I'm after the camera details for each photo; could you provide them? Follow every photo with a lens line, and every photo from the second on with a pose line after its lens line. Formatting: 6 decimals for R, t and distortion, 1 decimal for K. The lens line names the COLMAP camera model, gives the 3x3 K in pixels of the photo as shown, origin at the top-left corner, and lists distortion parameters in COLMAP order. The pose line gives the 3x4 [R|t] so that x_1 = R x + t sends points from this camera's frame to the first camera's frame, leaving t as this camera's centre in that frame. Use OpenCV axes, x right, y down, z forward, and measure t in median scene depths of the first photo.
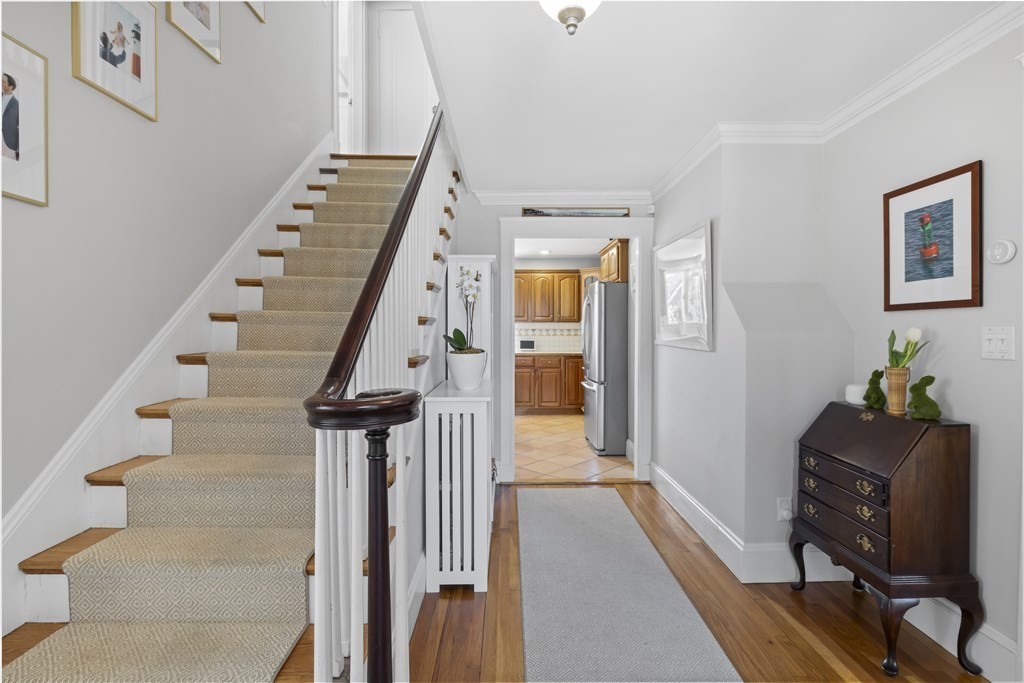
lens RADIAL K [[491.6, 0, 513.0], [0, 491.6, 334.7], [0, 0, 1]] dist [-0.001241, -0.000011]
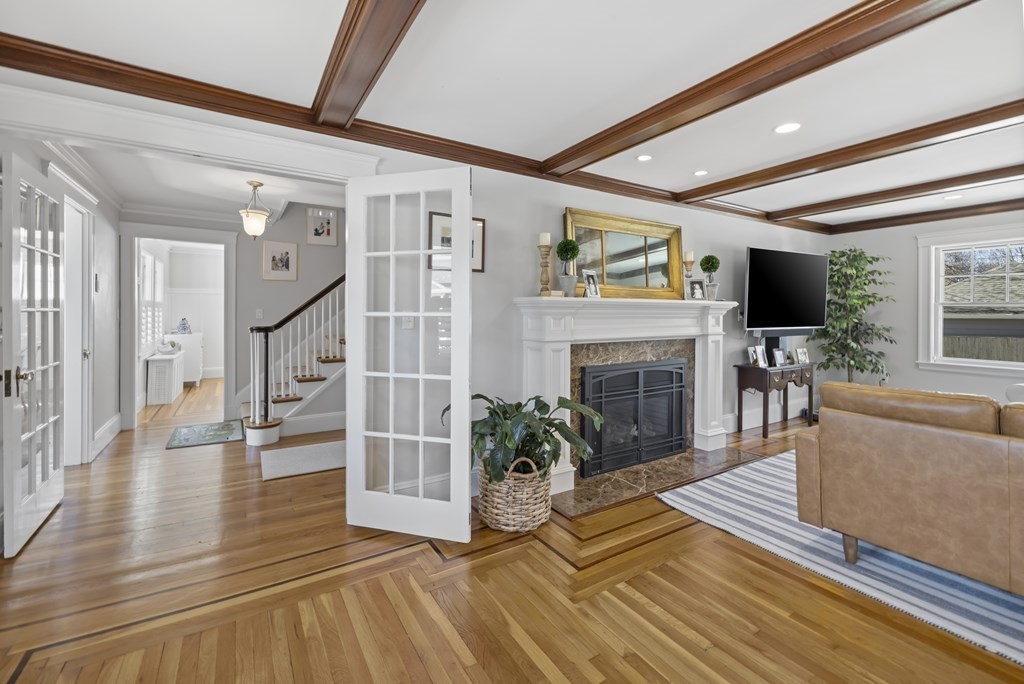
lens RADIAL K [[435.8, 0, 504.2], [0, 435.8, 310.9], [0, 0, 1]] dist [0.002117, -0.001613]
pose [[0.515094, 0.002156, -0.857131, 2.597882], [-0.015331, 0.999860, -0.006698, -0.001919], [0.856997, 0.016591, 0.515055, 0.530041]]
